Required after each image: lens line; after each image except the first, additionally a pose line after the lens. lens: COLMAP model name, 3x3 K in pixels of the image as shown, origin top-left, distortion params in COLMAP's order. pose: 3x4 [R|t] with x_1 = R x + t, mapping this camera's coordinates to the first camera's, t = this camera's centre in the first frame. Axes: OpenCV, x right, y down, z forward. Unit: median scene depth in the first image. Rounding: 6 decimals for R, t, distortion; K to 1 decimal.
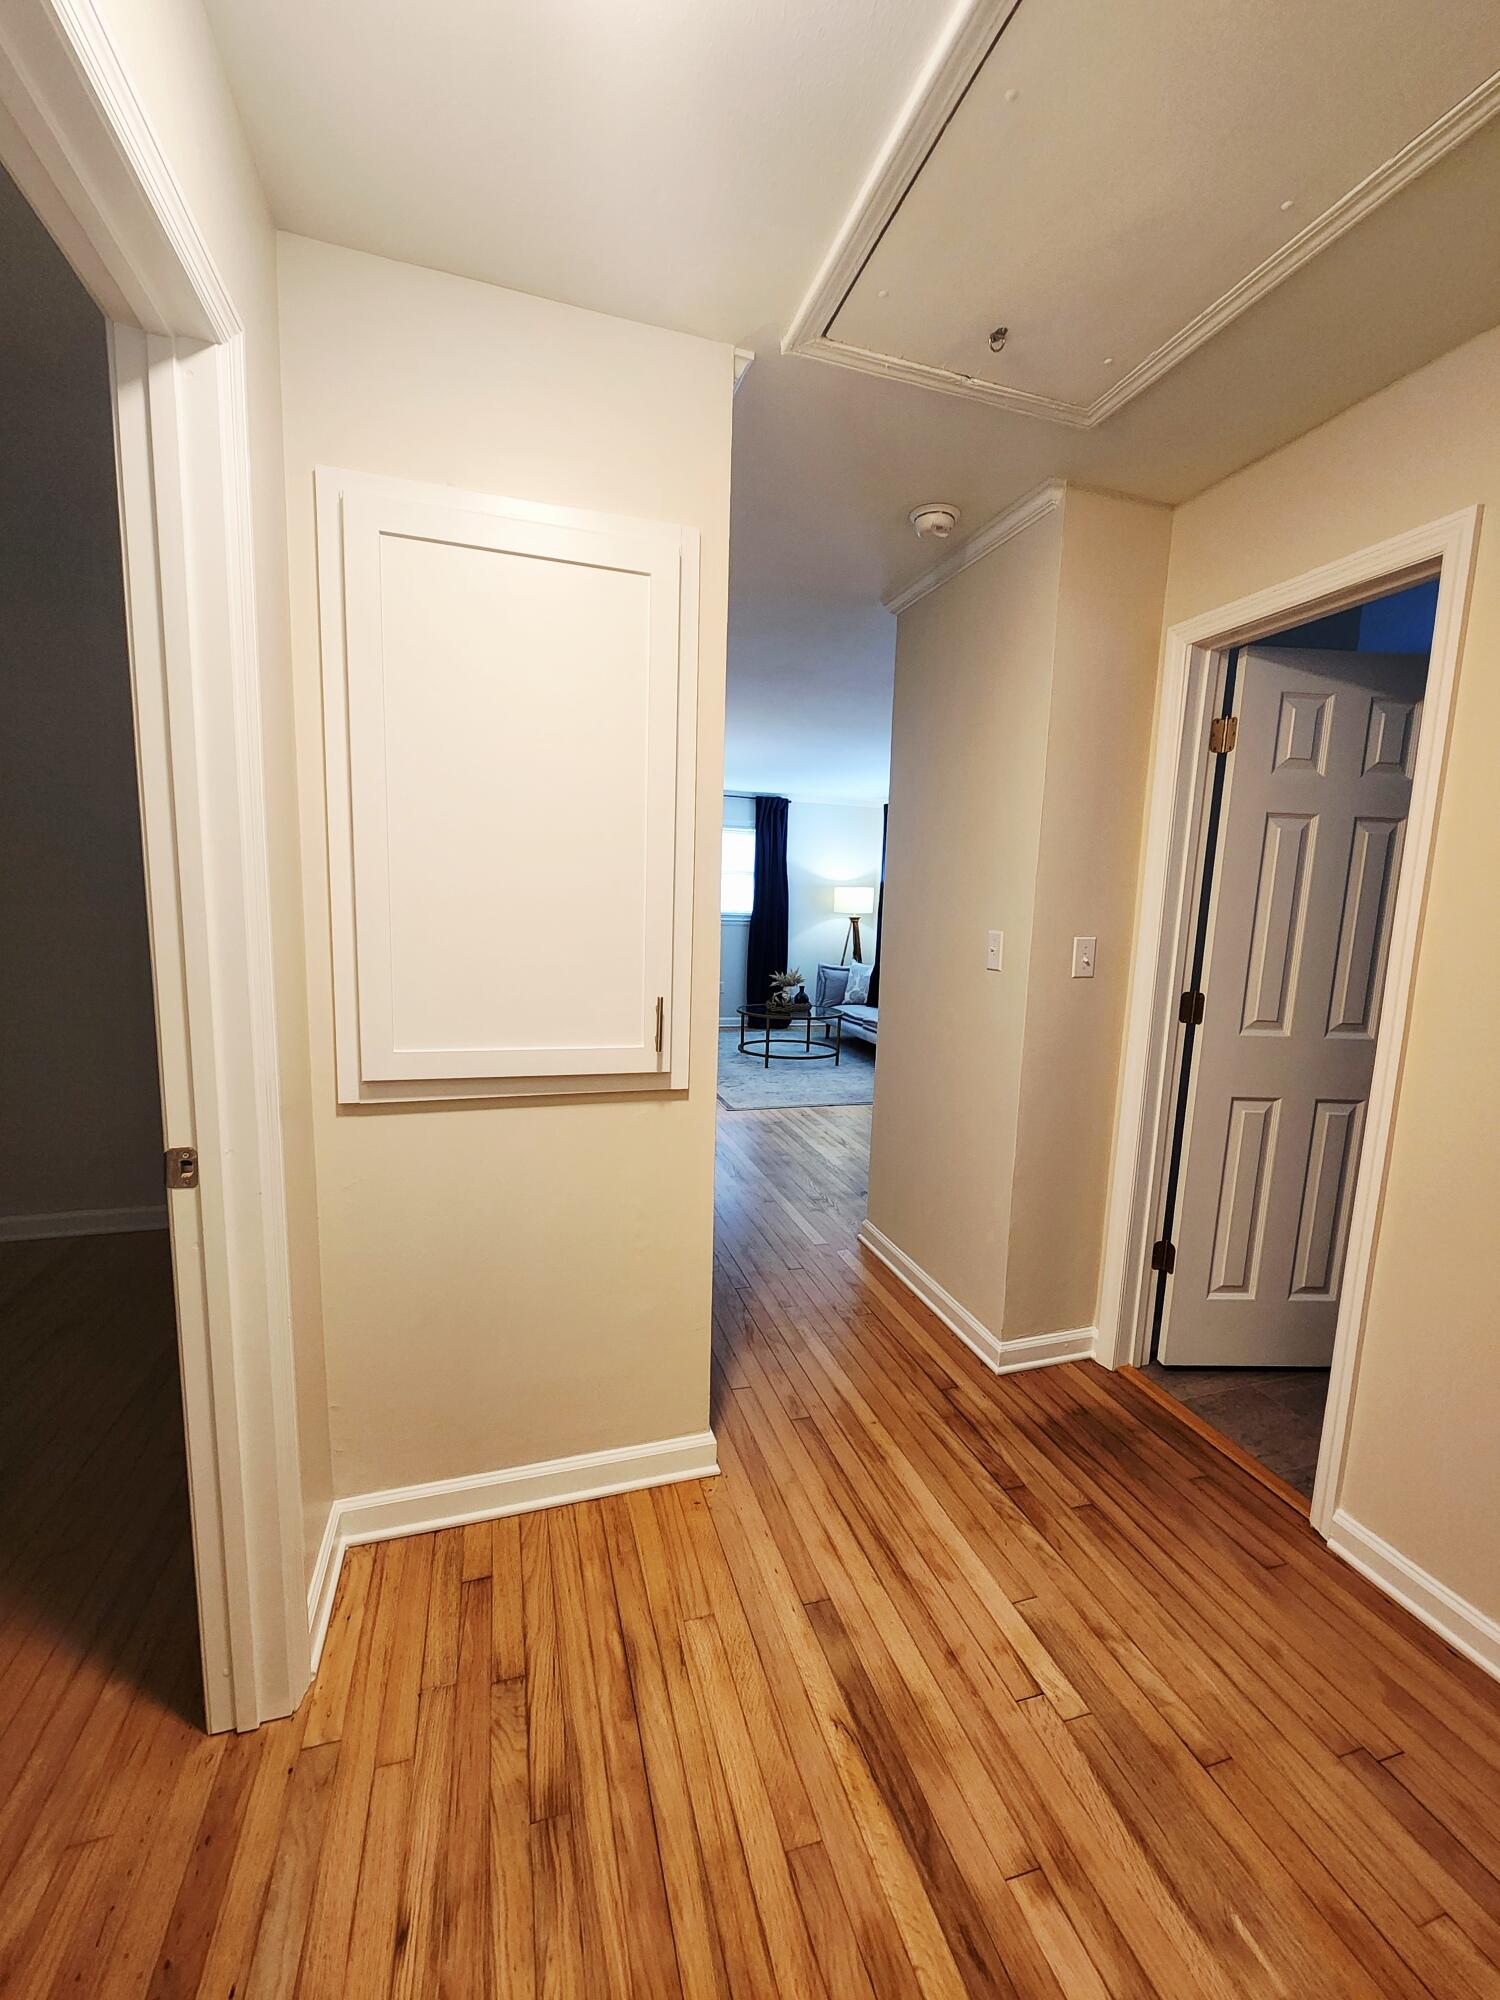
lens RADIAL K [[806.0, 0, 766.5], [0, 806.0, 1007.8], [0, 0, 1]] dist [0.000215, 0.000083]
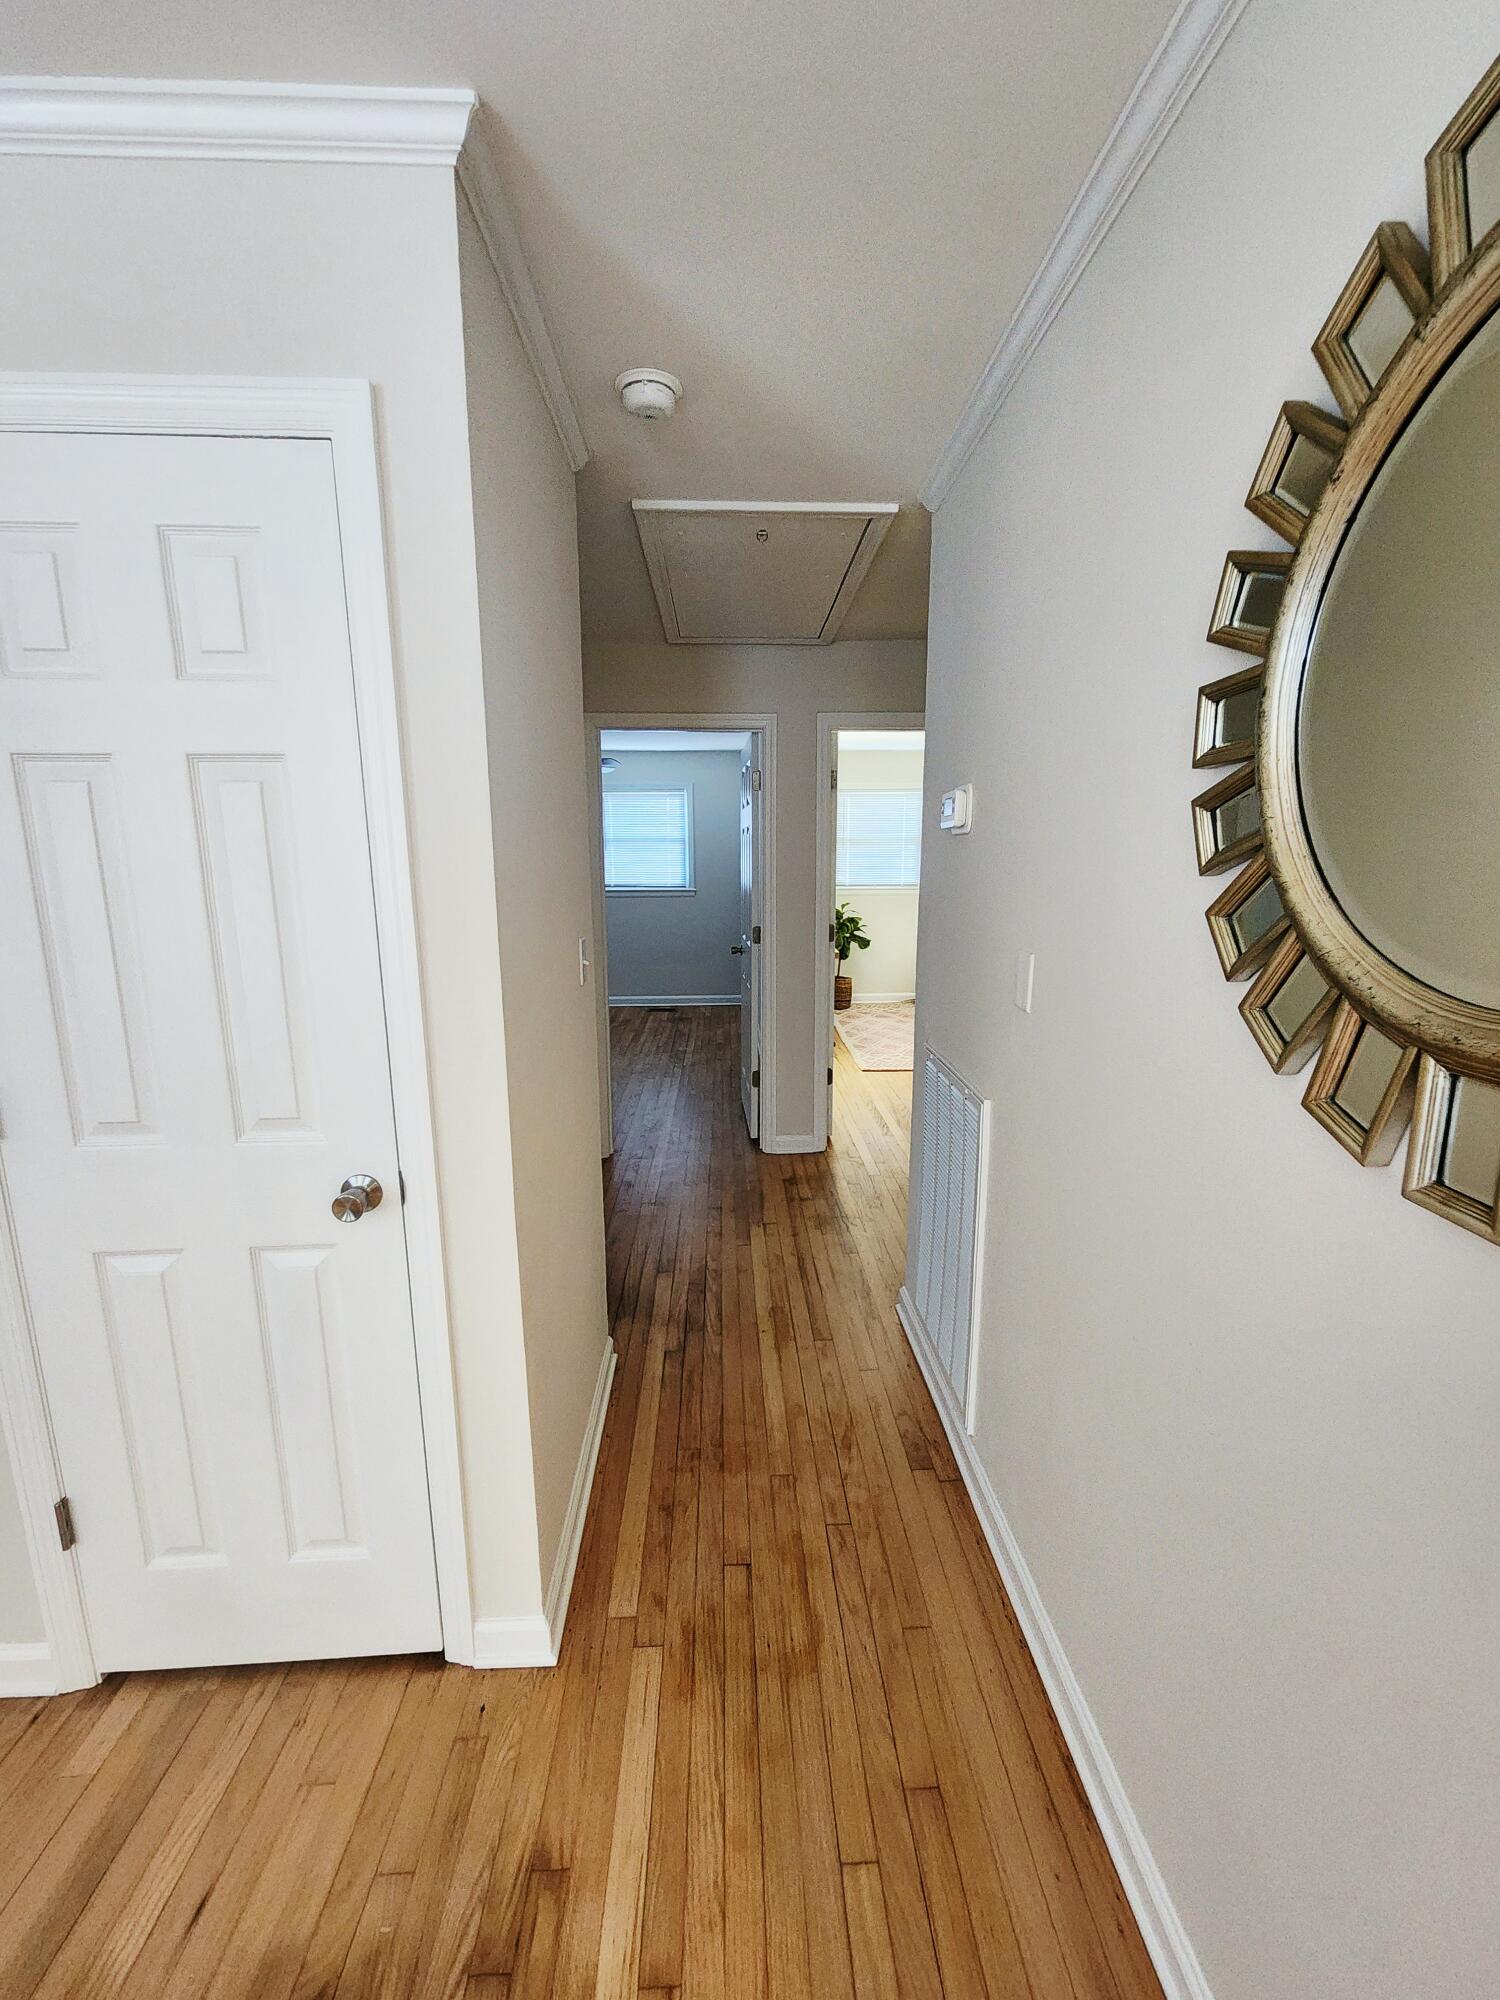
lens RADIAL K [[806.0, 0, 766.5], [0, 806.0, 1007.8], [0, 0, 1]] dist [0.000215, 0.000083]
pose [[-0.964202, -0.079622, 0.252933, -0.139978], [0.007115, 0.945743, 0.324838, -0.341924], [-0.265073, 0.315009, -0.911321, 1.981775]]
